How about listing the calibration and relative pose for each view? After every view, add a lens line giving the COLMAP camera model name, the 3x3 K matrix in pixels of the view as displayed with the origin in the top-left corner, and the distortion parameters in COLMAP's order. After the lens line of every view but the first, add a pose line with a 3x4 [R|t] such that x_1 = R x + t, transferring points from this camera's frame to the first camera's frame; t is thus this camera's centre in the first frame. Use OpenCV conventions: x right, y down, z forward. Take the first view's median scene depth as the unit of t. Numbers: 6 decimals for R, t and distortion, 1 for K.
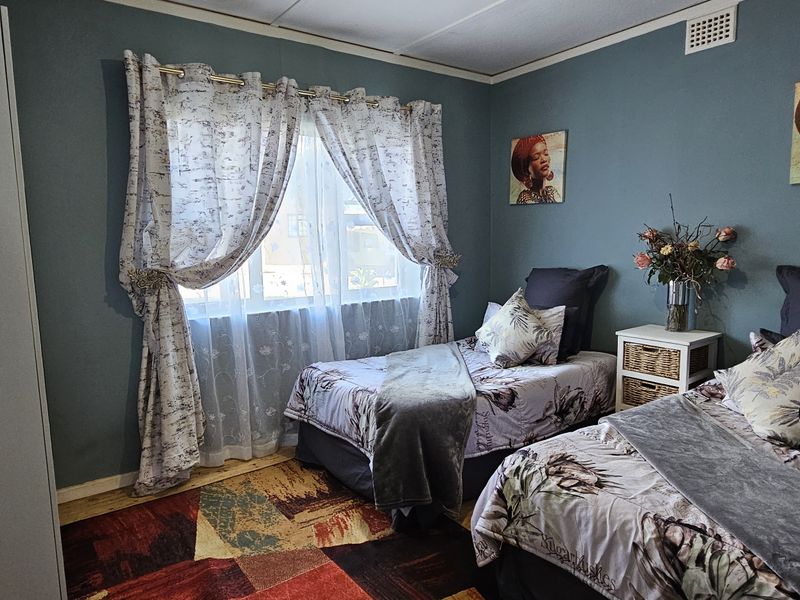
lens RADIAL K [[523.3, 0, 395.0], [0, 523.3, 303.5], [0, 0, 1]] dist [0.000520, -0.001767]
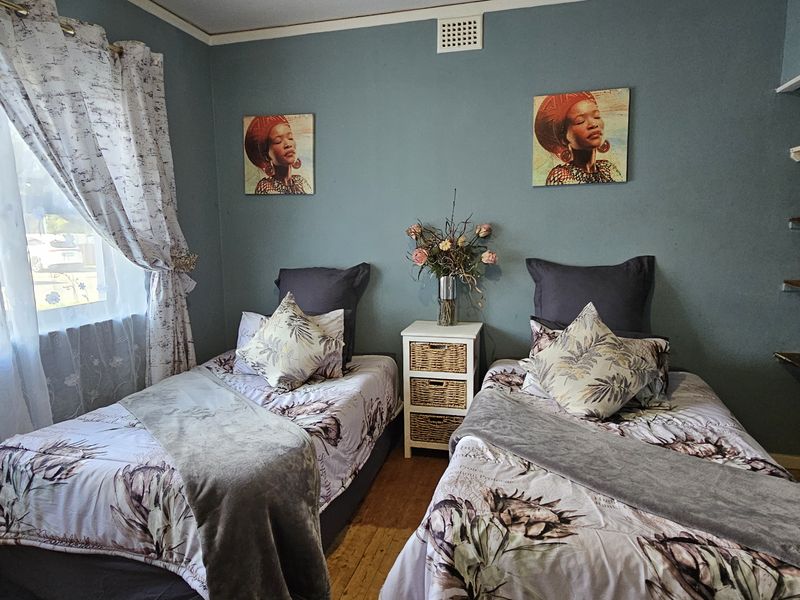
lens RADIAL K [[523.3, 0, 395.0], [0, 523.3, 303.5], [0, 0, 1]] dist [0.000520, -0.001767]
pose [[0.783288, -0.076290, 0.616960, -0.174497], [0.075402, 0.996773, 0.027526, -0.025857], [-0.617069, 0.024959, 0.786513, 0.267512]]
